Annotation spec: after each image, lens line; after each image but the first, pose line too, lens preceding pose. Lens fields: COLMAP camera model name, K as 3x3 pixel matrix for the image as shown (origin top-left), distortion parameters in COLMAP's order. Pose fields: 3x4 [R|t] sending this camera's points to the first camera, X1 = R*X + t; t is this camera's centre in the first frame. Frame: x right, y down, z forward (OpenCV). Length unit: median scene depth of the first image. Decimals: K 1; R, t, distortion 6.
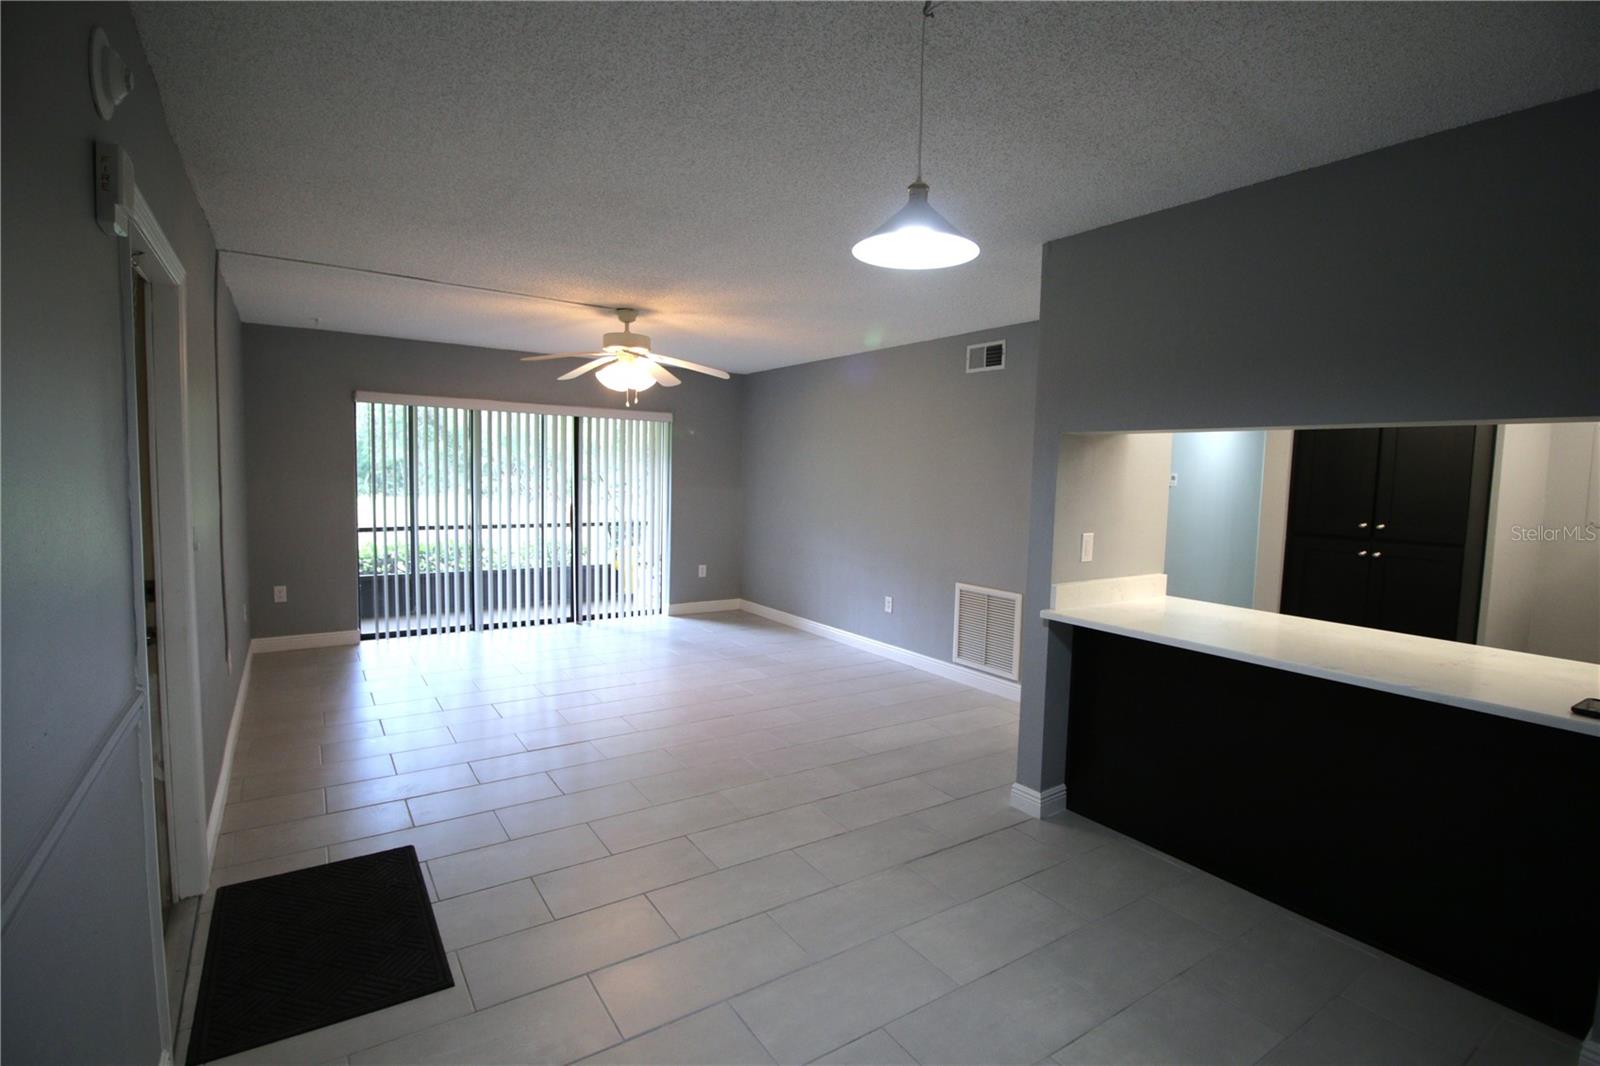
lens RADIAL K [[762.7, 0, 829.7], [0, 762.7, 537.4], [0, 0, 1]] dist [0.001164, 0.000086]
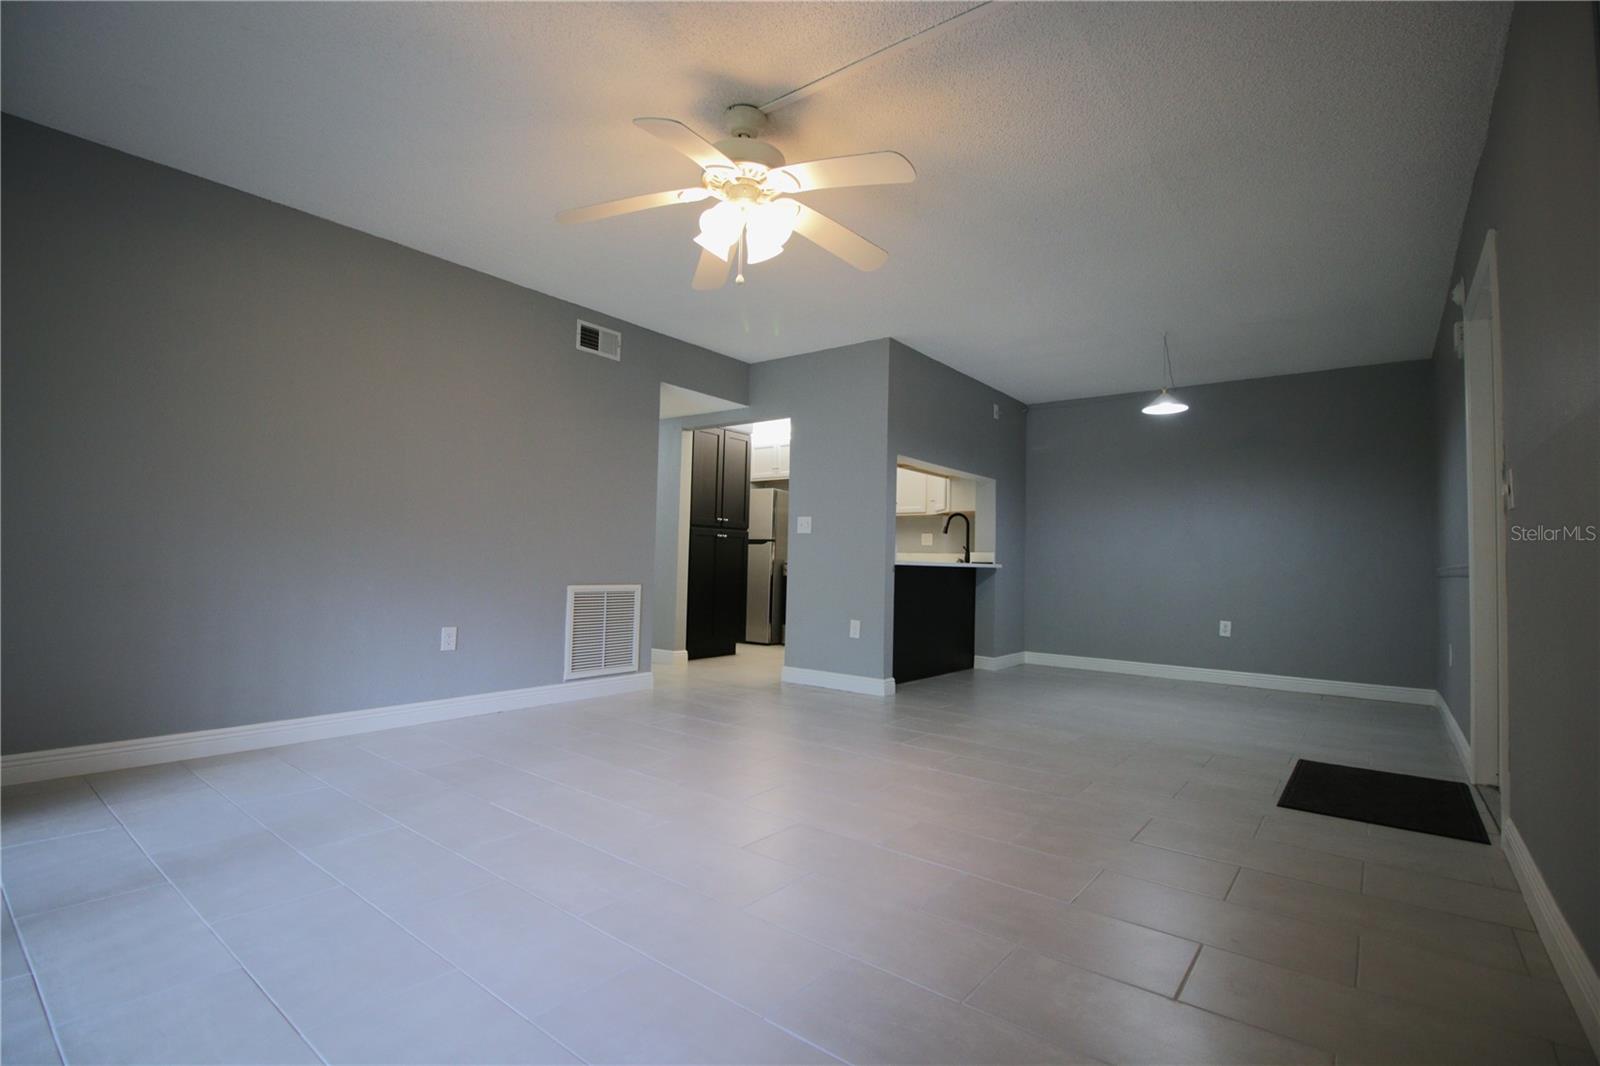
lens RADIAL K [[762.7, 0, 829.7], [0, 762.7, 537.4], [0, 0, 1]] dist [0.001164, 0.000086]
pose [[-0.311805, -0.001638, 0.950145, -0.762203], [0.052985, 0.998412, 0.019109, 0.004090], [-0.948668, 0.056302, -0.311223, 1.007941]]
